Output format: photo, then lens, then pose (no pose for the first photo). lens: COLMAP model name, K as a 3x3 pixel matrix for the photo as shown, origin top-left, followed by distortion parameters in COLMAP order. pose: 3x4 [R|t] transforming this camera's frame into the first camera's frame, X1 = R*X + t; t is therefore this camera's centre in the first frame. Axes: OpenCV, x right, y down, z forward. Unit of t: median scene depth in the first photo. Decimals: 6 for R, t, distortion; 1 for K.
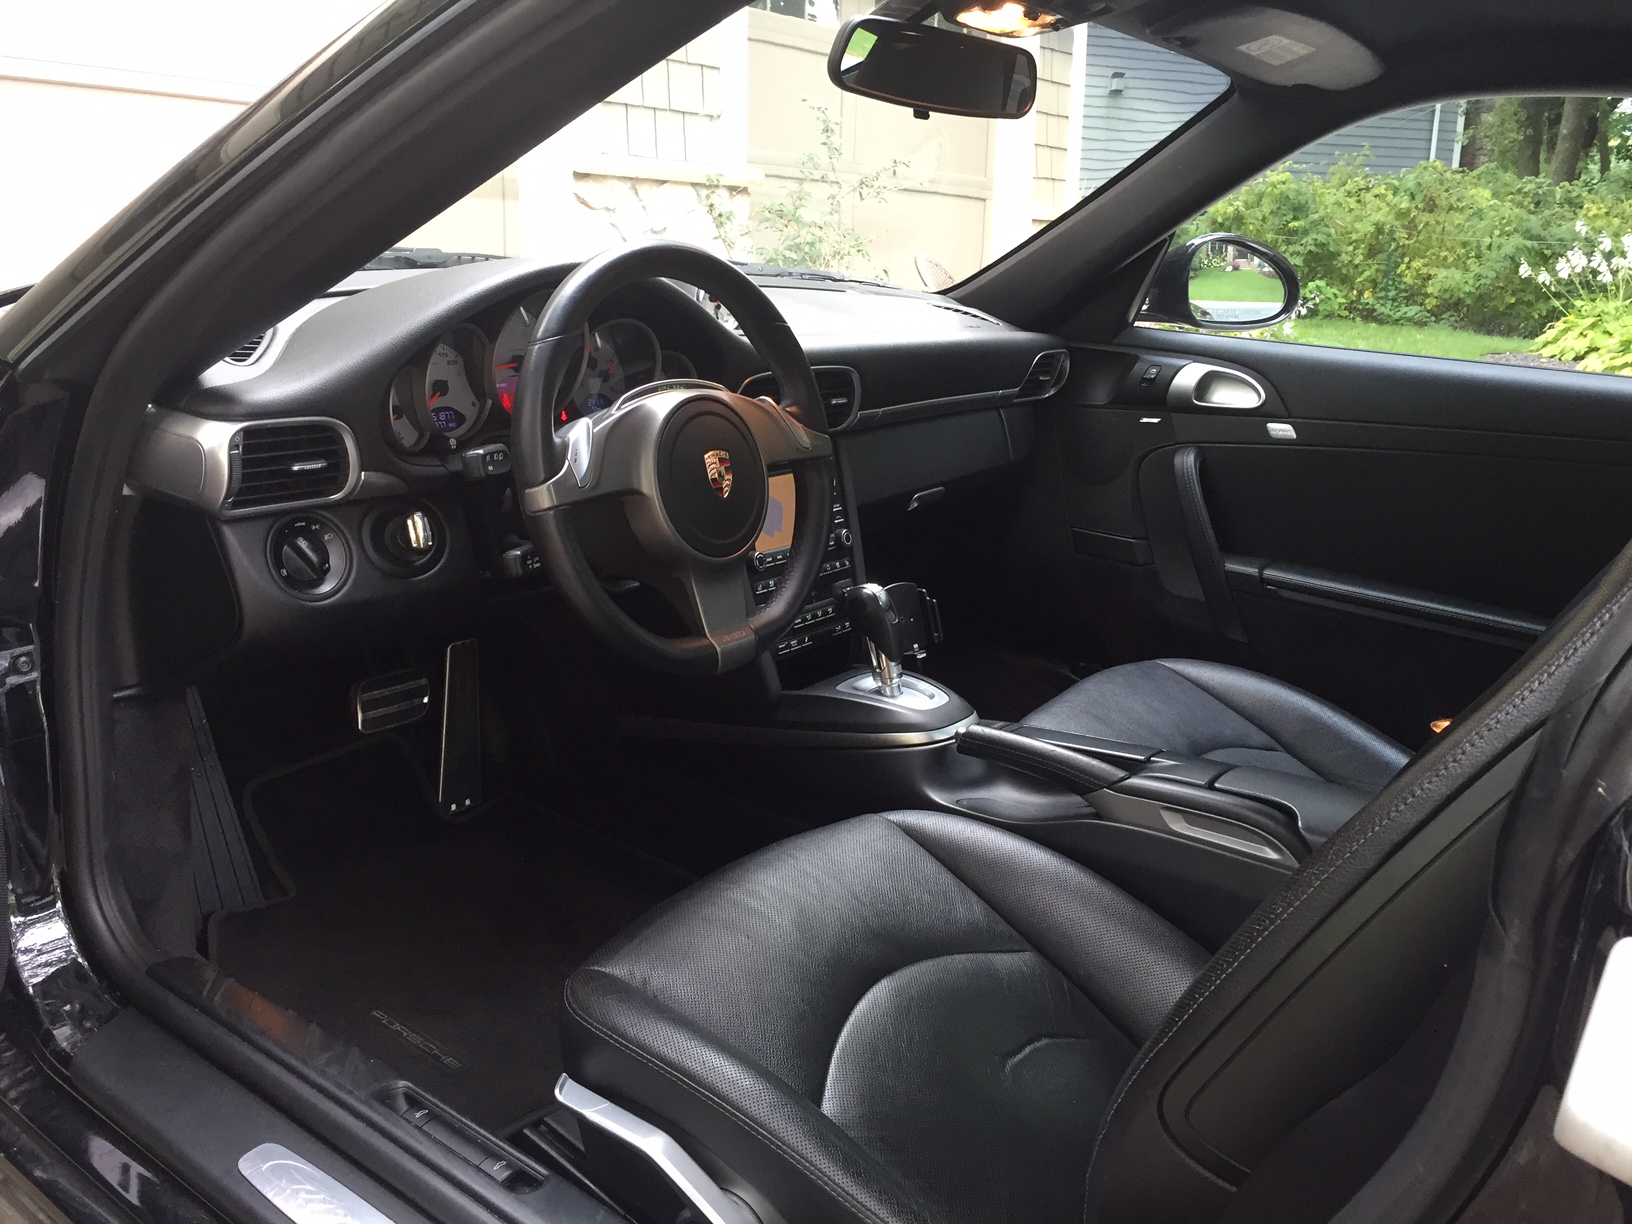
lens RADIAL K [[1450.9, 0, 815.2], [0, 1450.9, 611.4], [0, 0, 1]] dist [0.053899, -0.113334]
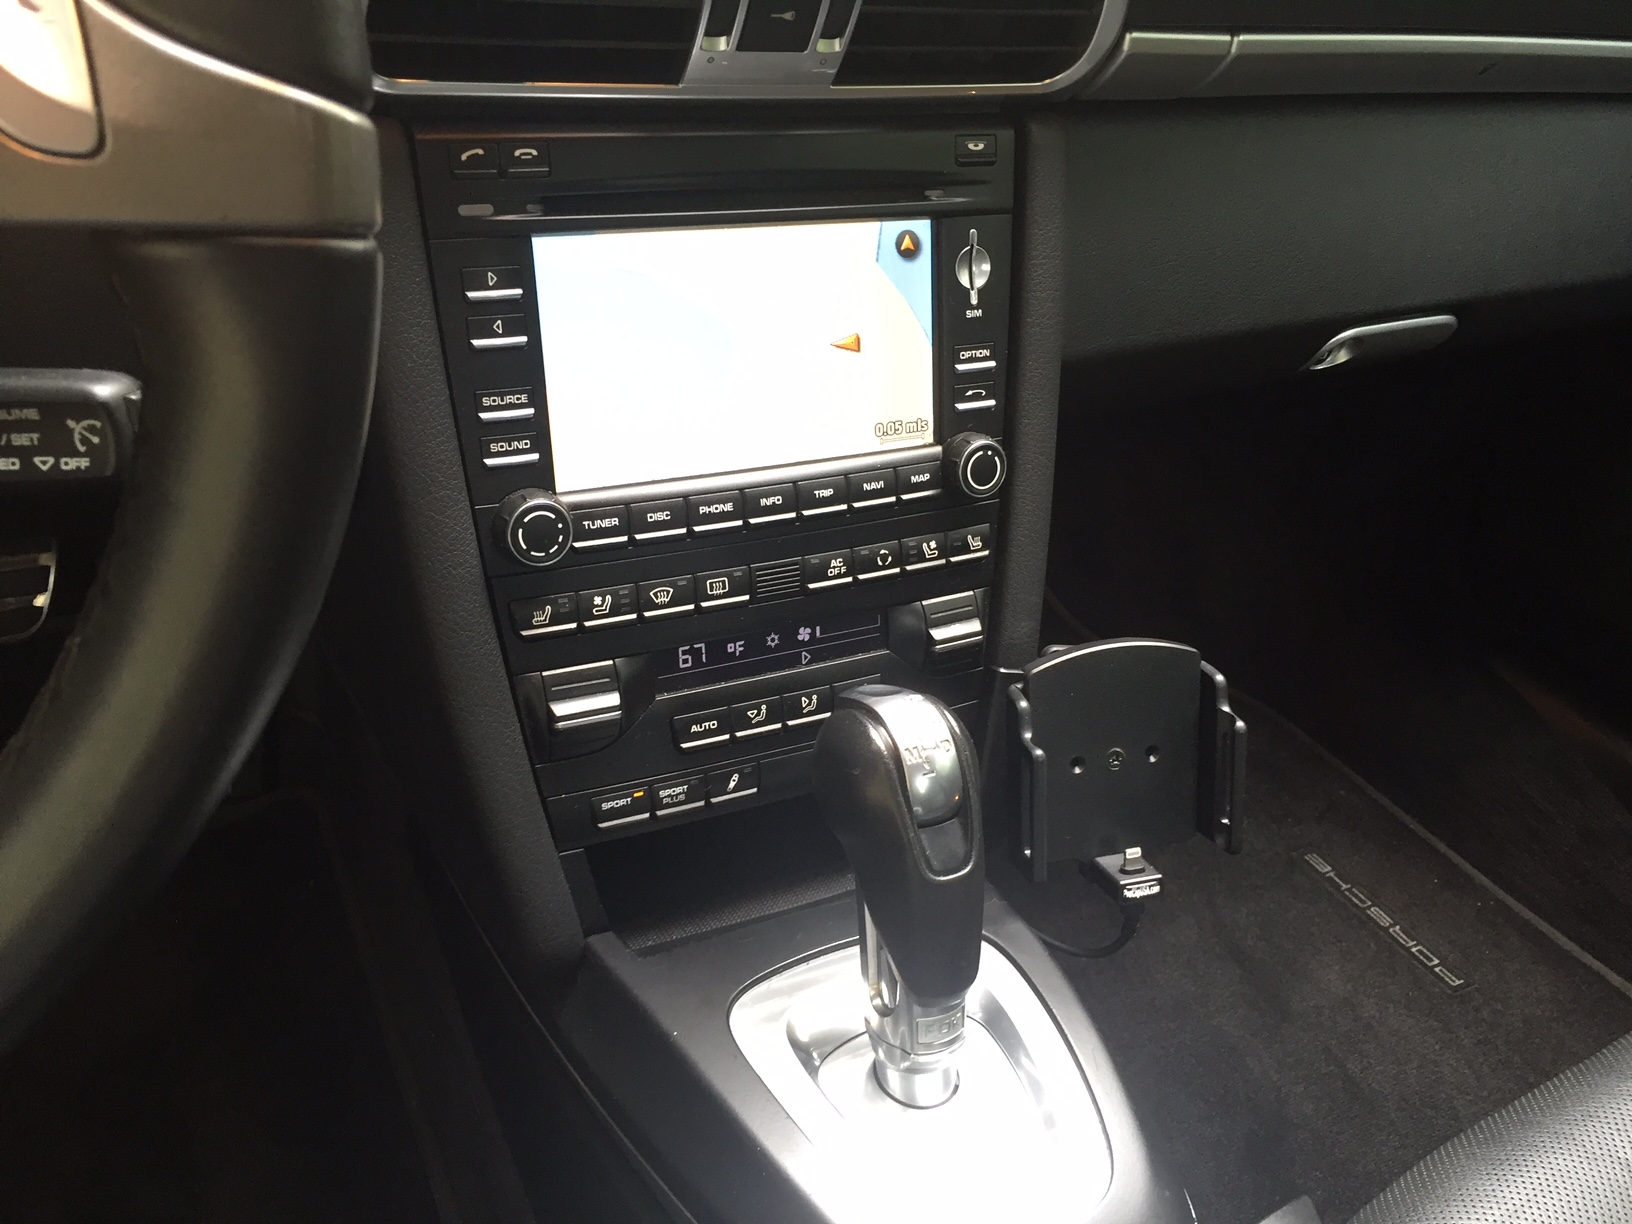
lens RADIAL K [[1450.9, 0, 816.4], [0, 1450.9, 612.5], [0, 0, 1]] dist [0.053899, -0.113334]
pose [[0.903581, 0.258151, -0.341905, 0.102443], [-0.174288, 0.950542, 0.257088, -0.093977], [0.391363, -0.172710, 0.903884, 0.704616]]
